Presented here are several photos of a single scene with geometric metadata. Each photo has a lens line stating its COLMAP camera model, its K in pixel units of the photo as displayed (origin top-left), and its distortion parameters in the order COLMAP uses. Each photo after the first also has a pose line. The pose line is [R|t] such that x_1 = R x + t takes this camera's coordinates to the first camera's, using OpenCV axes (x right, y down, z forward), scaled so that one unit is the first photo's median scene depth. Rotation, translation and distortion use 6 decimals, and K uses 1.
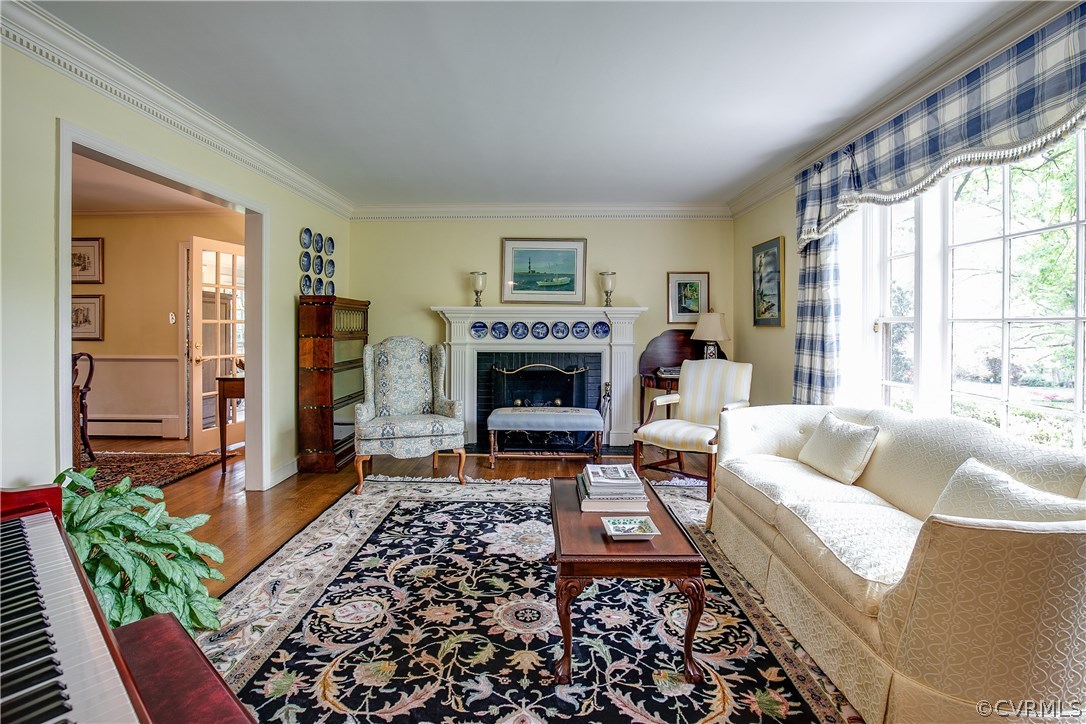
lens RADIAL K [[505.1, 0, 498.6], [0, 505.1, 328.5], [0, 0, 1]] dist [-0.031462, 0.002775]
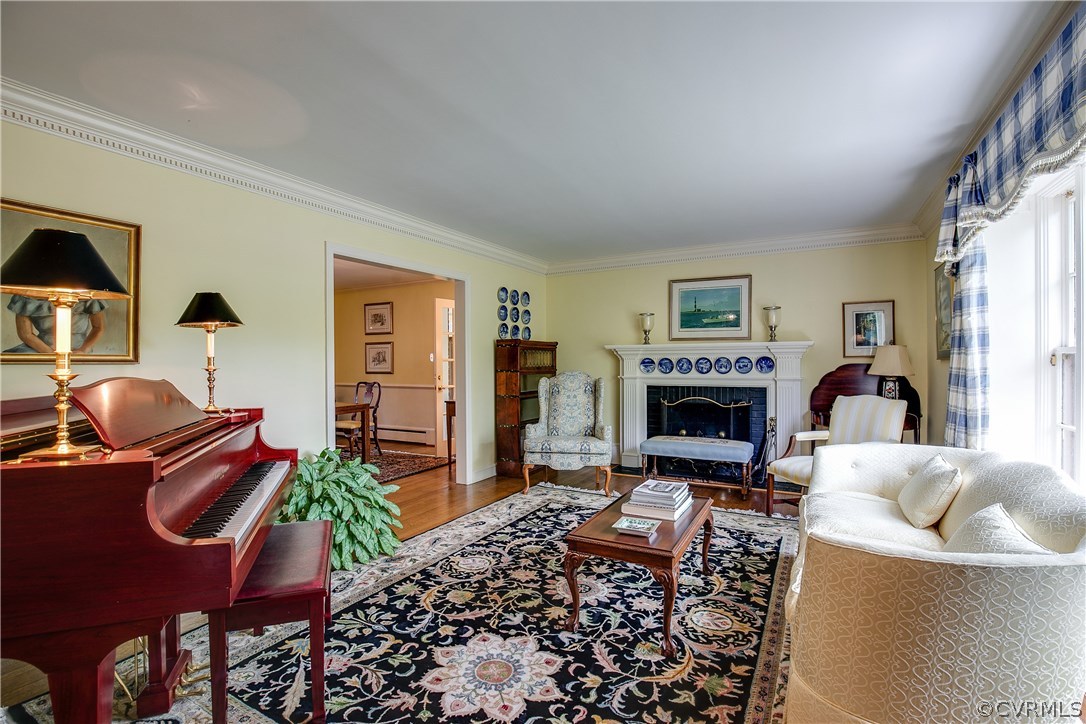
lens RADIAL K [[505.1, 0, 547.6], [0, 505.1, 365.2], [0, 0, 1]] dist [-0.031462, 0.002775]
pose [[0.885826, -0.005240, -0.463989, 0.388431], [0.005673, 0.999984, -0.000462, 0.002285], [0.463983, -0.002223, 0.885841, -0.116331]]
